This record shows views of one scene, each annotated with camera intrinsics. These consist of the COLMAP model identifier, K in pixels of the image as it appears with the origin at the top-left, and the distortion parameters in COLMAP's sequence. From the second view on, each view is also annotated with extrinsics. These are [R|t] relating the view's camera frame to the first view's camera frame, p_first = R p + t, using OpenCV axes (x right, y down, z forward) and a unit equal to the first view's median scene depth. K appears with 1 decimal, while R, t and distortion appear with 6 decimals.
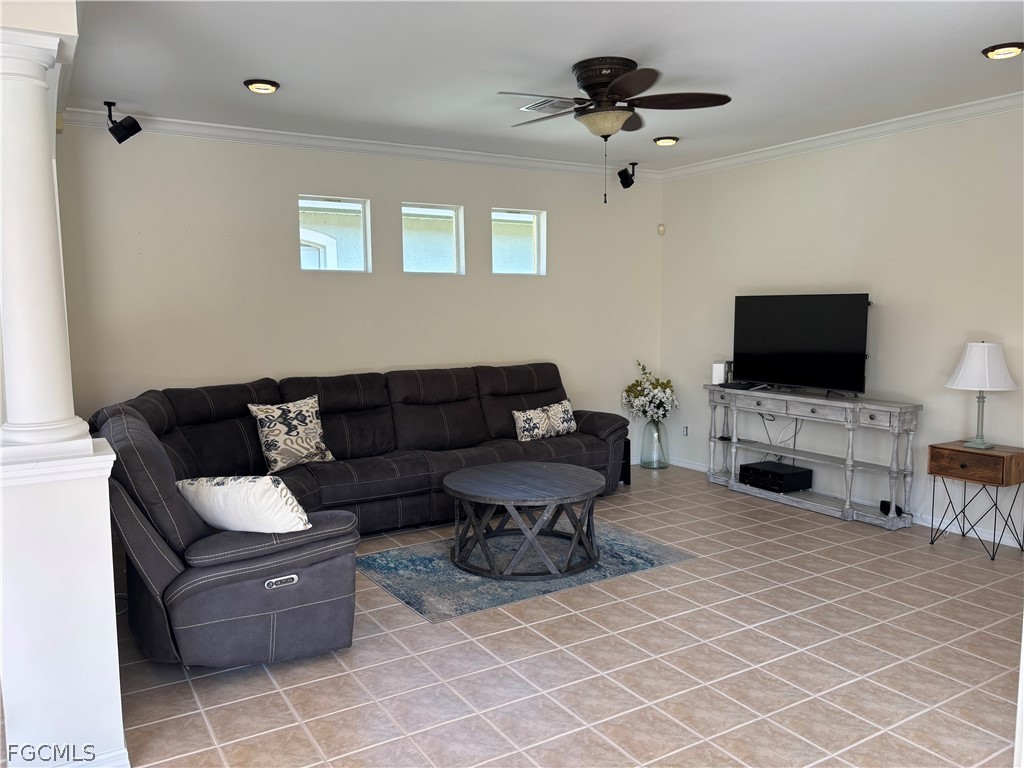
lens RADIAL K [[777.2, 0, 501.6], [0, 777.2, 381.5], [0, 0, 1]] dist [0.041773, -0.056794]
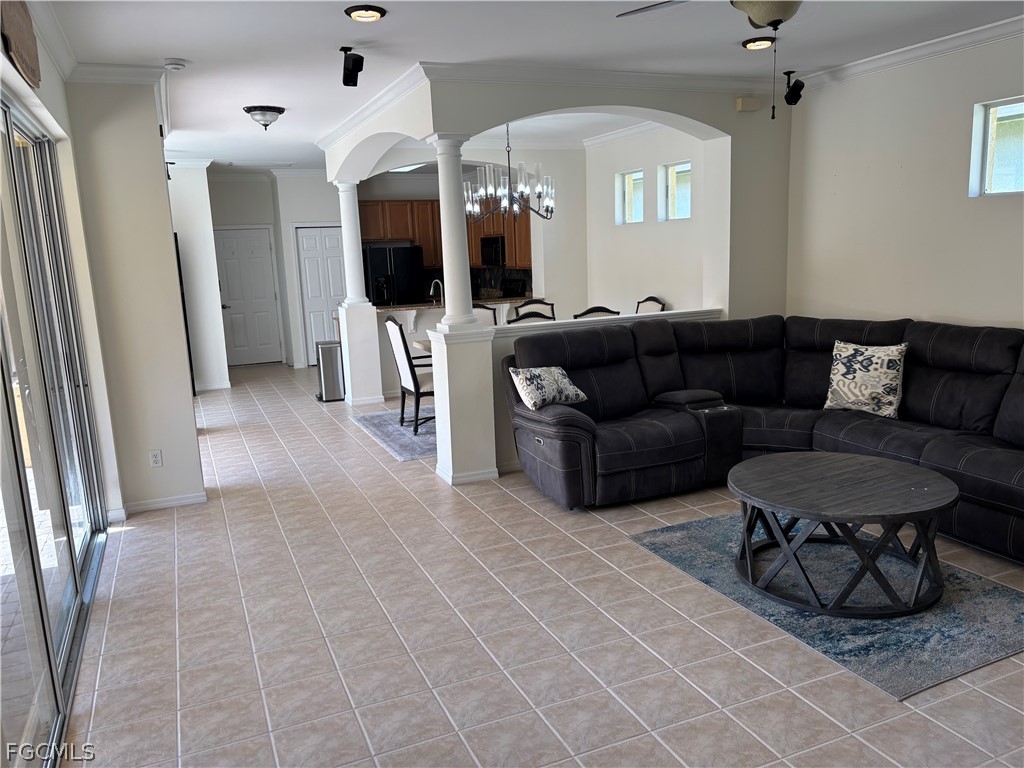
lens RADIAL K [[777.2, 0, 509.8], [0, 777.2, 388.0], [0, 0, 1]] dist [0.041773, -0.056794]
pose [[-0.139237, 0.195942, -0.970680, 0.752155], [-0.051779, 0.977447, 0.204735, -0.098479], [0.988904, 0.078768, -0.125951, 0.712664]]
